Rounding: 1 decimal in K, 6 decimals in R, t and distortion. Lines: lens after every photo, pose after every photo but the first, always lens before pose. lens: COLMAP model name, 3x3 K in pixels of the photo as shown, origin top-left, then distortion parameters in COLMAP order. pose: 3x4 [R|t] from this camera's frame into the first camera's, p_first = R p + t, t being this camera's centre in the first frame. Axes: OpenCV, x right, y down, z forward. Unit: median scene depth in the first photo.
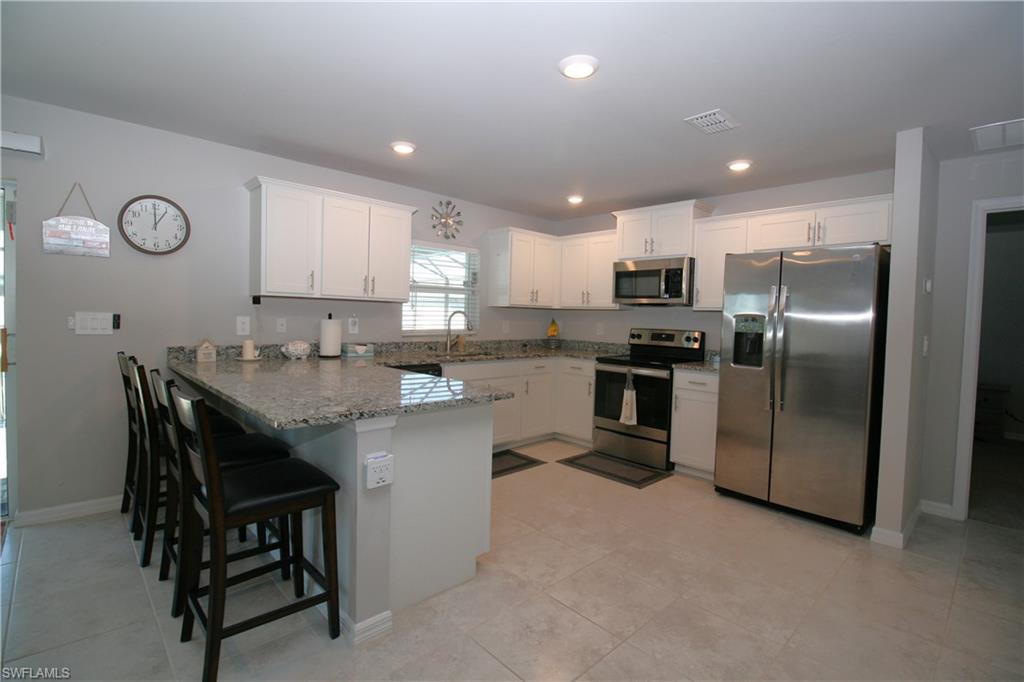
lens RADIAL K [[477.7, 0, 515.4], [0, 477.7, 331.8], [0, 0, 1]] dist [0.000002, -0.011874]
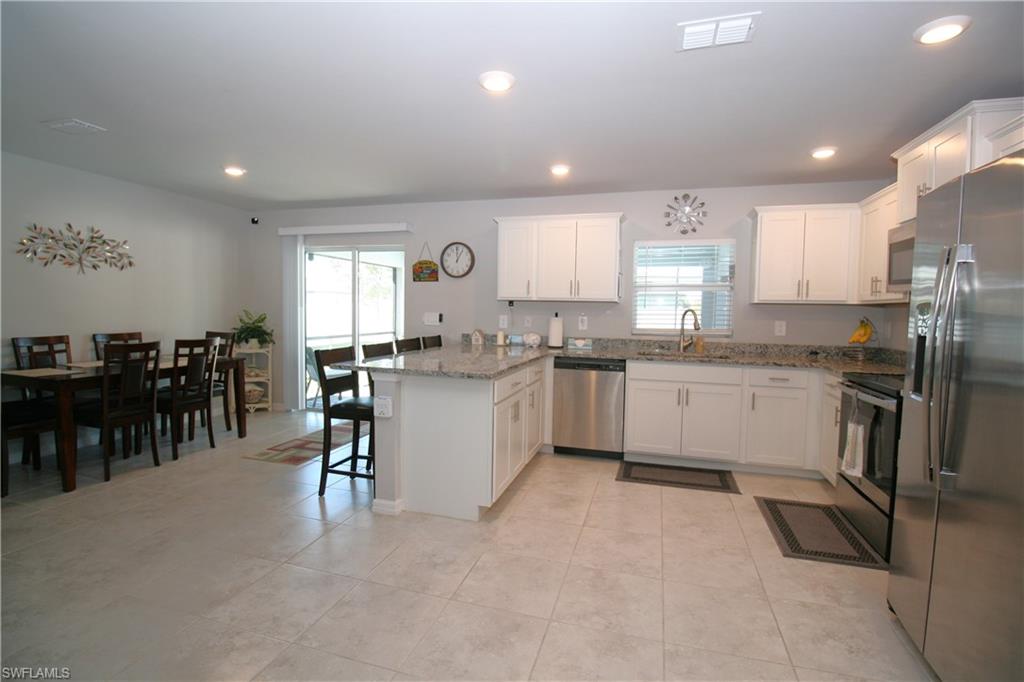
lens RADIAL K [[477.7, 0, 515.4], [0, 477.7, 331.8], [0, 0, 1]] dist [0.000002, -0.011874]
pose [[0.490095, 0.020288, -0.871433, 0.585352], [-0.033618, 0.999425, 0.004361, 0.009000], [0.871021, 0.027159, 0.490495, 0.267692]]
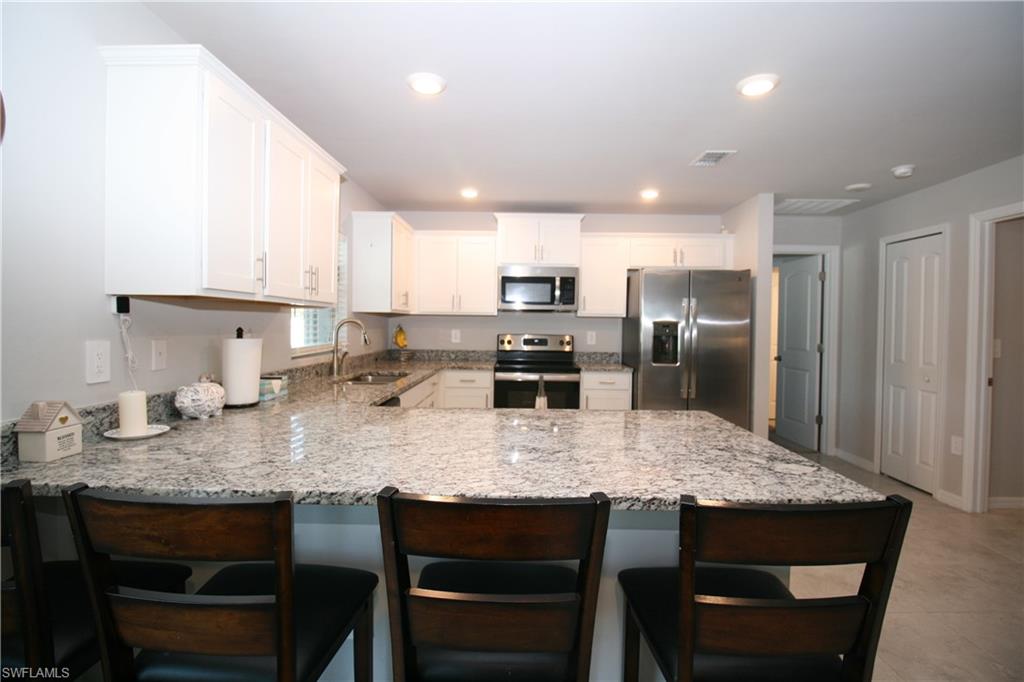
lens RADIAL K [[477.7, 0, 515.4], [0, 477.7, 331.8], [0, 0, 1]] dist [0.000002, -0.011874]
pose [[0.705192, -0.031061, 0.708336, -0.504256], [0.031537, 0.999425, 0.012428, -0.027817], [-0.708315, 0.013574, 0.705766, 0.338169]]
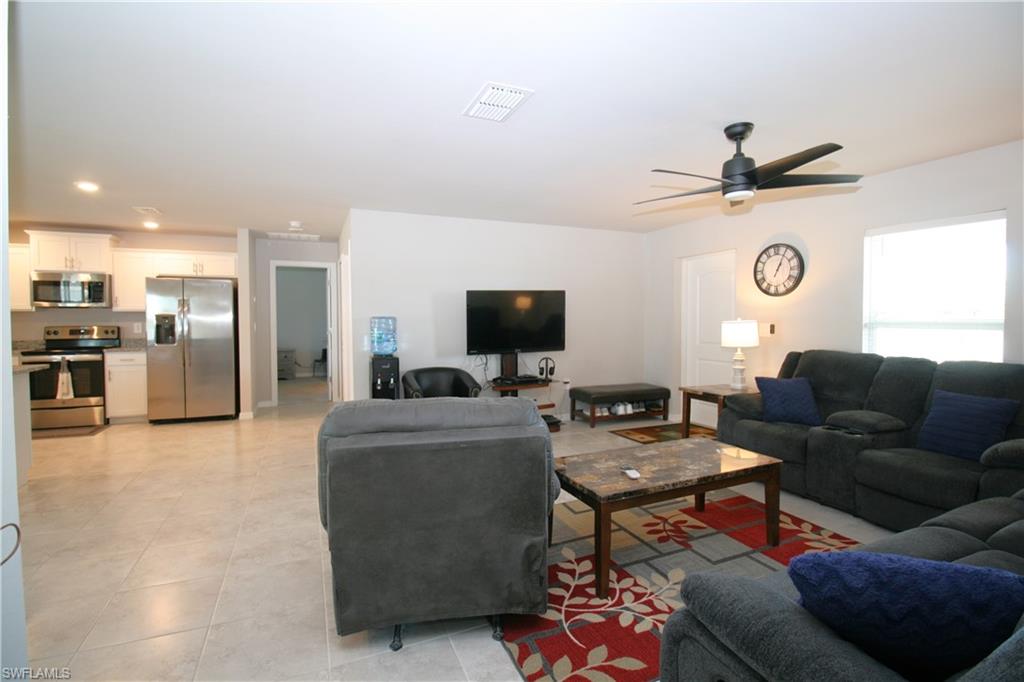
lens RADIAL K [[477.7, 0, 515.4], [0, 477.7, 331.8], [0, 0, 1]] dist [0.000002, -0.011874]
pose [[0.349842, -0.058042, 0.935009, -0.540719], [0.043649, 0.998005, 0.045621, 0.003782], [-0.935791, 0.024852, 0.351677, -0.624431]]
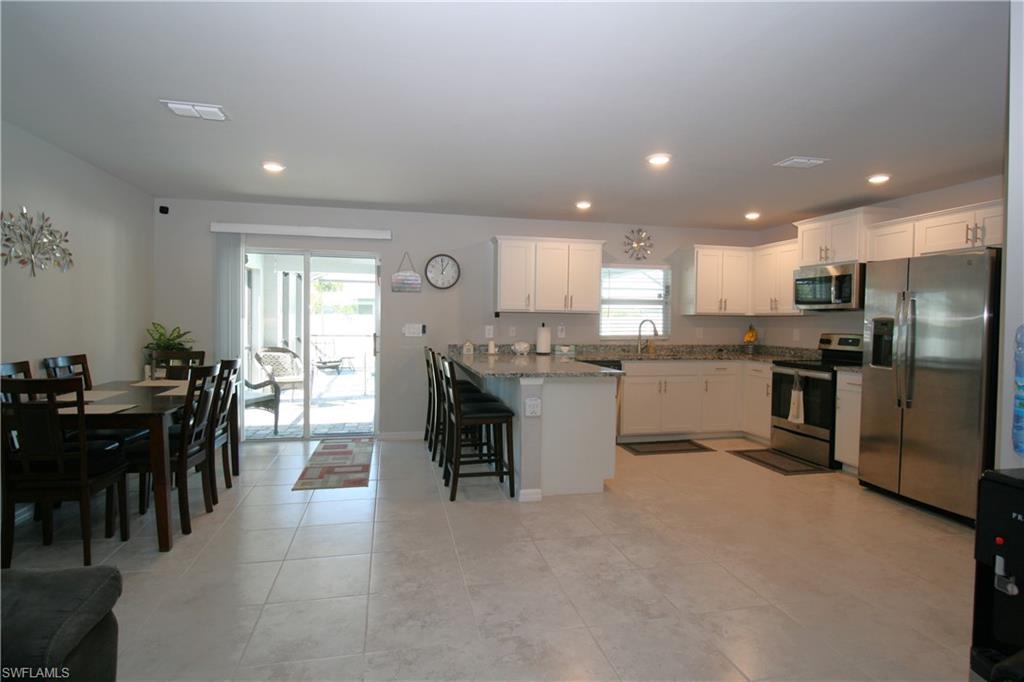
lens RADIAL K [[543.6, 0, 513.9], [0, 543.6, 329.9], [0, 0, 1]] dist [-0.004209, -0.001130]
pose [[0.856401, -0.007903, -0.516251, 0.328059], [-0.006062, 0.999660, -0.025360, 0.020934], [0.516276, 0.024848, 0.856062, -0.372486]]
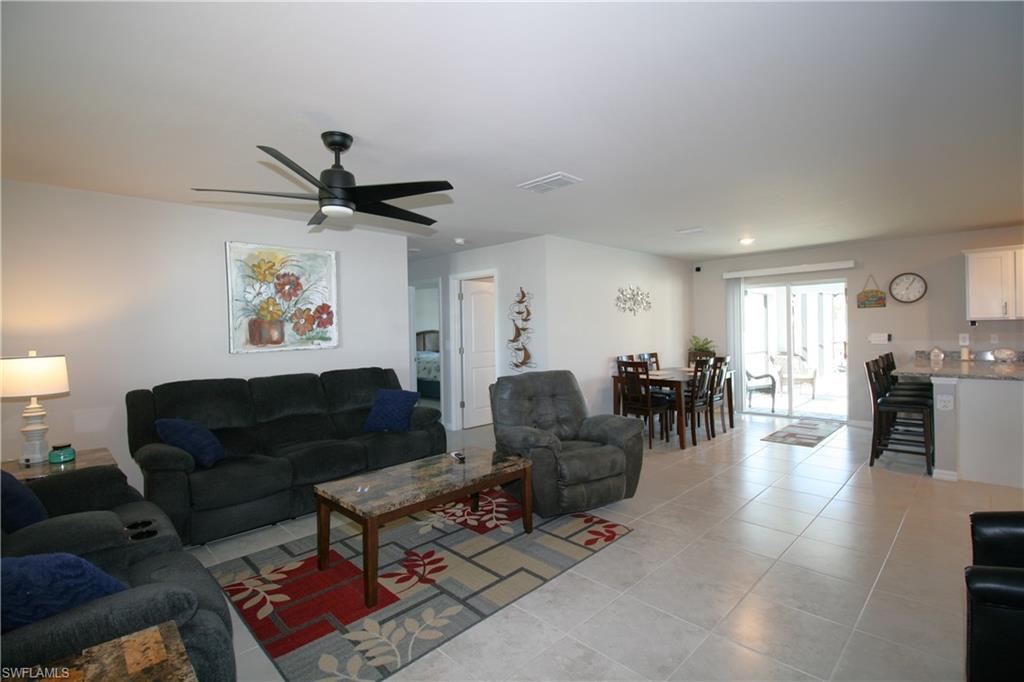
lens RADIAL K [[477.7, 0, 515.4], [0, 477.7, 331.8], [0, 0, 1]] dist [0.000002, -0.011874]
pose [[0.015189, -0.025483, -0.999560, 0.849595], [-0.014696, 0.999562, -0.025706, 0.021406], [0.999777, 0.015080, 0.014808, -0.464109]]
